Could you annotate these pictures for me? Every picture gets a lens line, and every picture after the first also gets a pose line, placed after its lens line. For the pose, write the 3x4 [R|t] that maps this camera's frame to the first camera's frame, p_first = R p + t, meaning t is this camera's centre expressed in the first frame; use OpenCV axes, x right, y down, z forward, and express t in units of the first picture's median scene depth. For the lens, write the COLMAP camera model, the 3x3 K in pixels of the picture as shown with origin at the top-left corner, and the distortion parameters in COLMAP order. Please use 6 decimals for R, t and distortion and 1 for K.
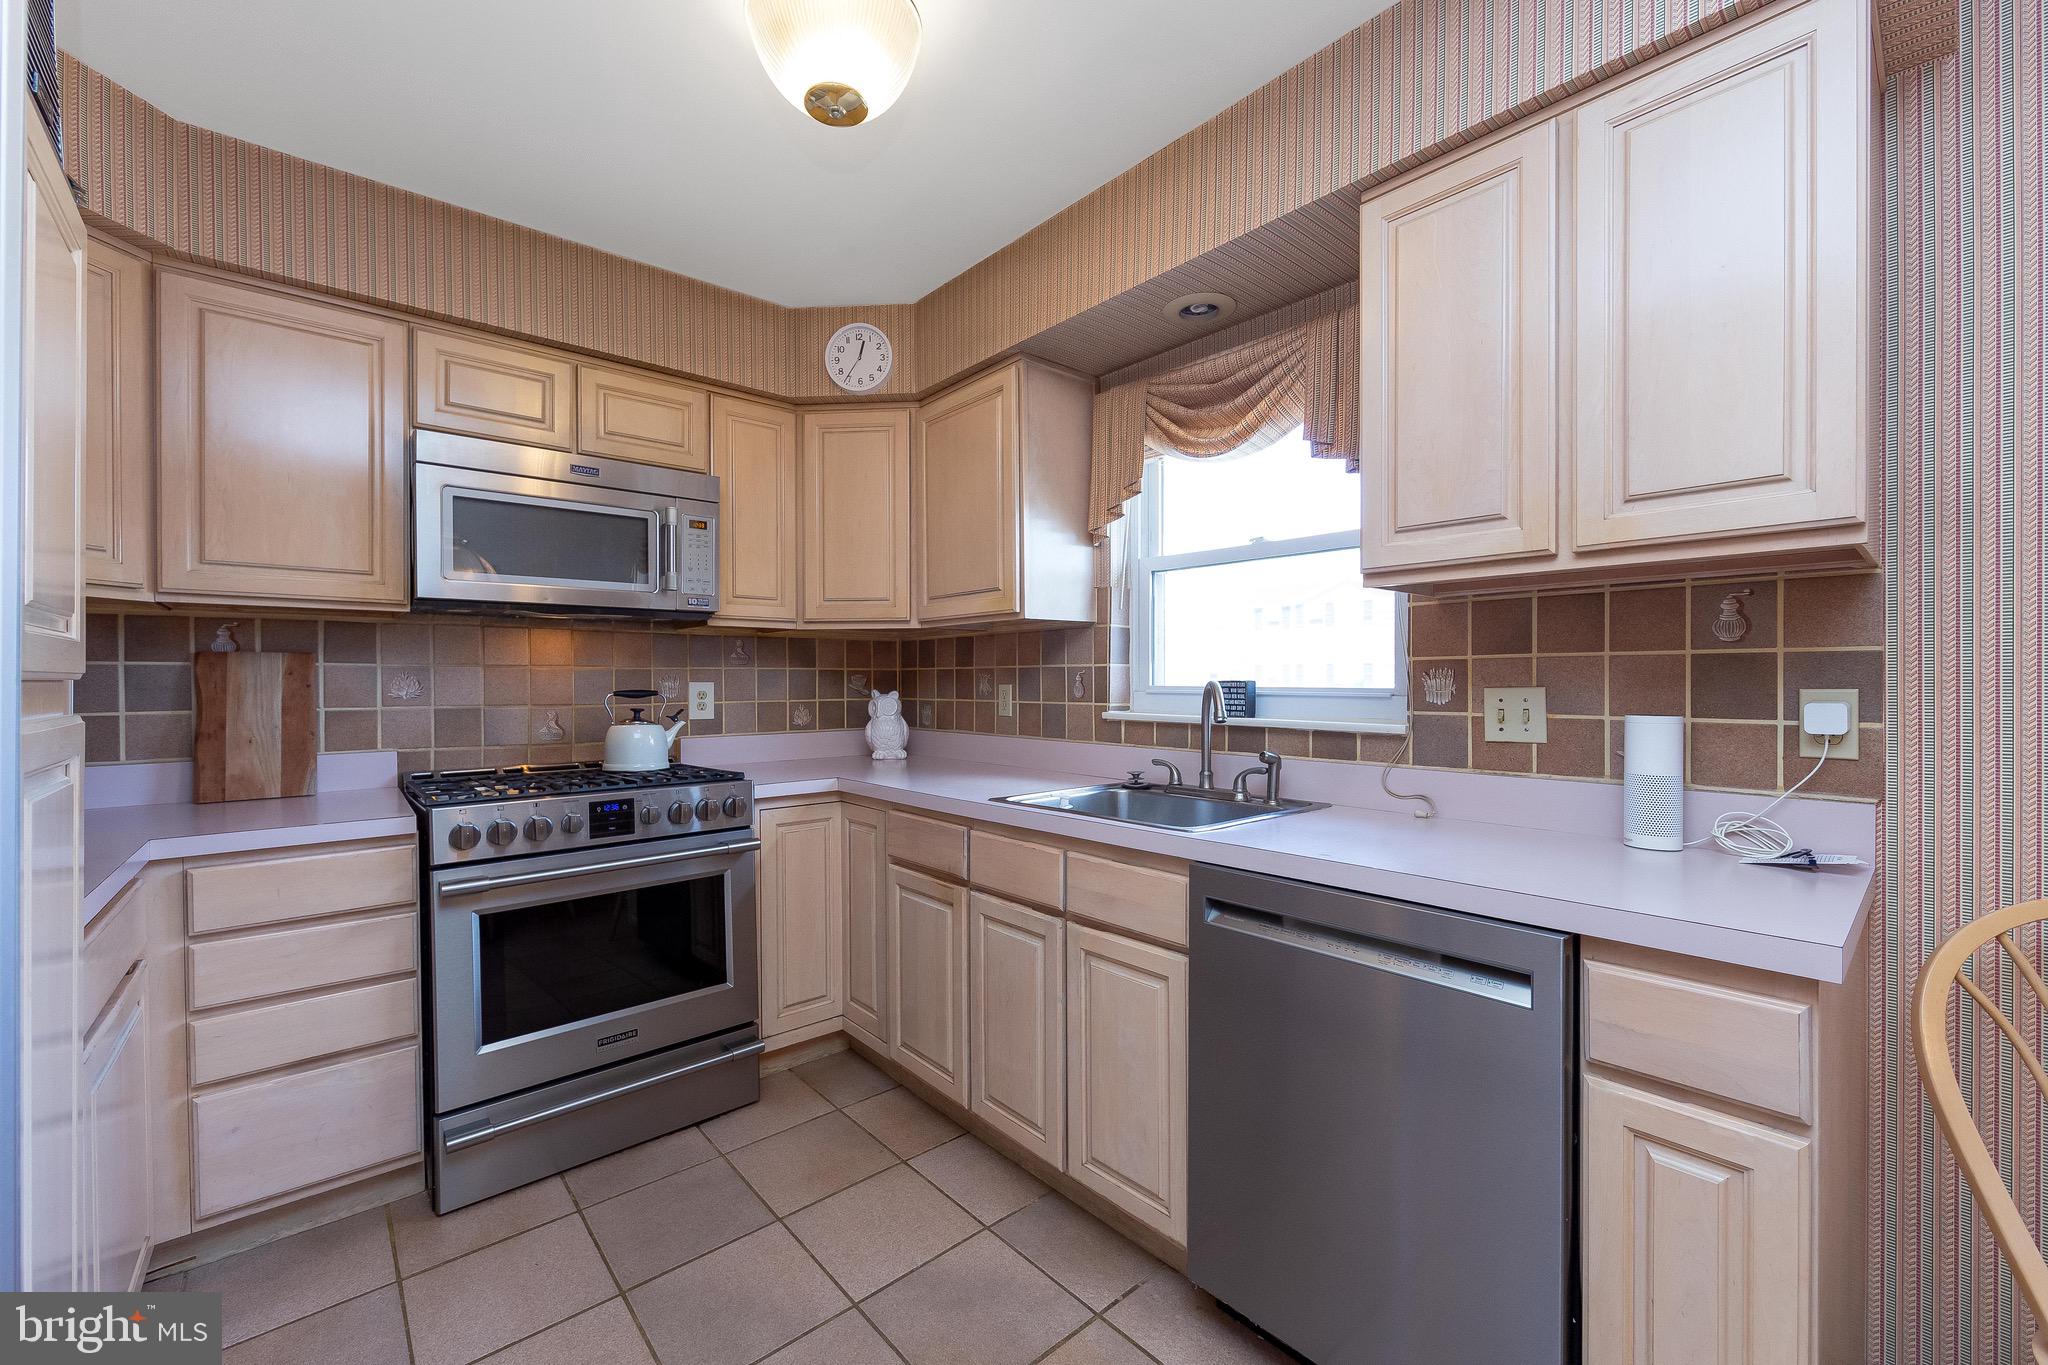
lens RADIAL K [[816.4, 0, 1021.9], [0, 816.4, 677.4], [0, 0, 1]] dist [-0.000192, -0.000123]
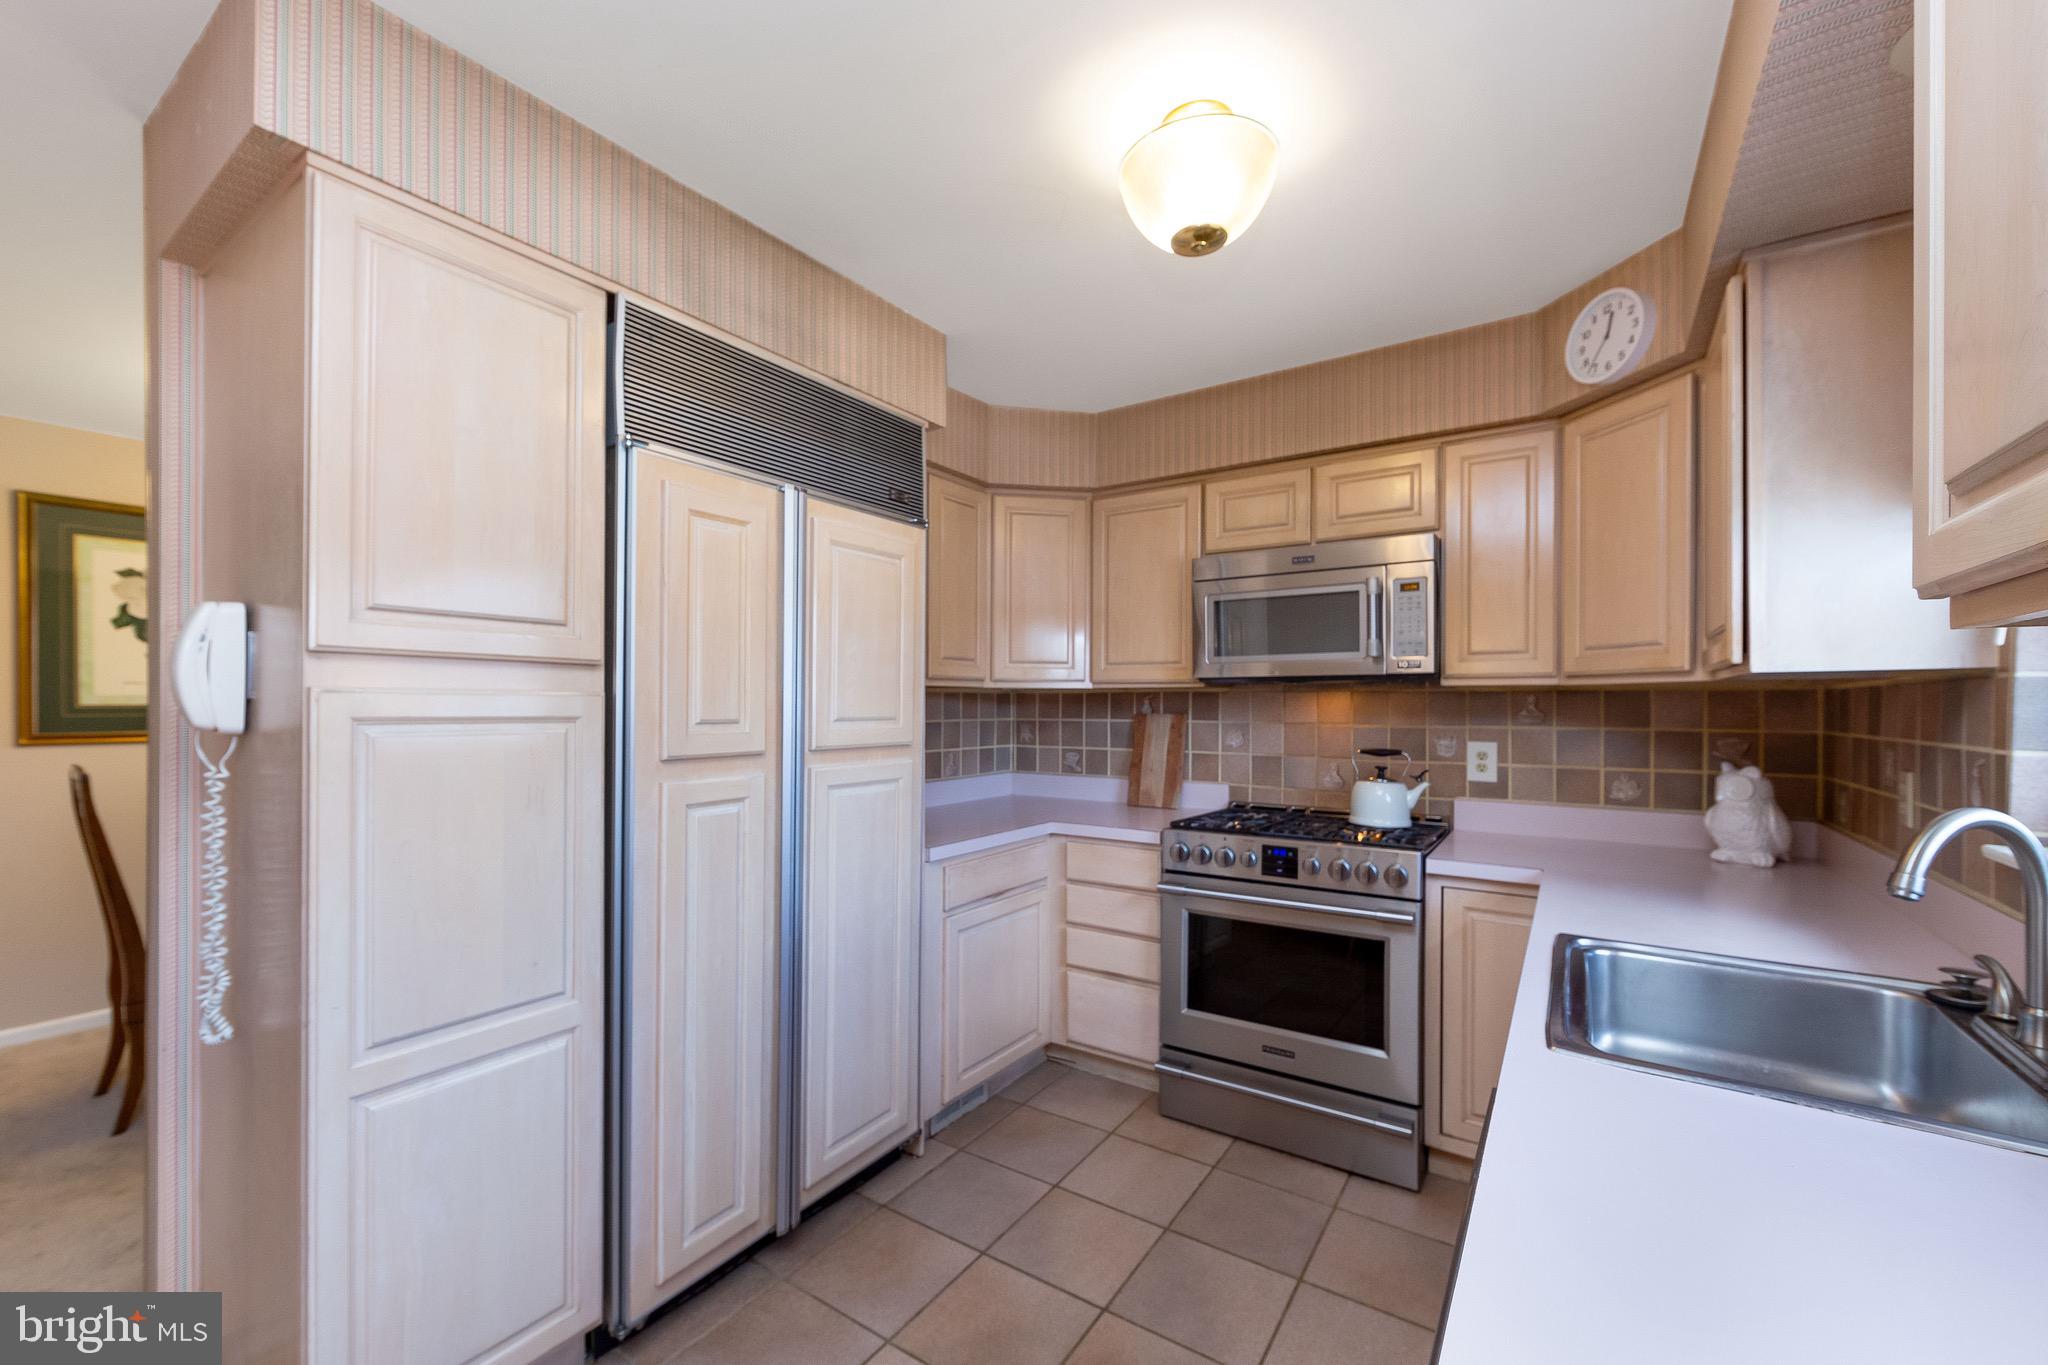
lens RADIAL K [[830.8, 0, 1025.0], [0, 830.8, 692.7], [0, 0, 1]] dist [0.011208, -0.000053]
pose [[0.258852, -0.007425, -0.965889, 0.480965], [-0.001199, 0.999967, -0.008009, -0.051109], [0.965916, 0.003231, 0.258834, 0.294021]]
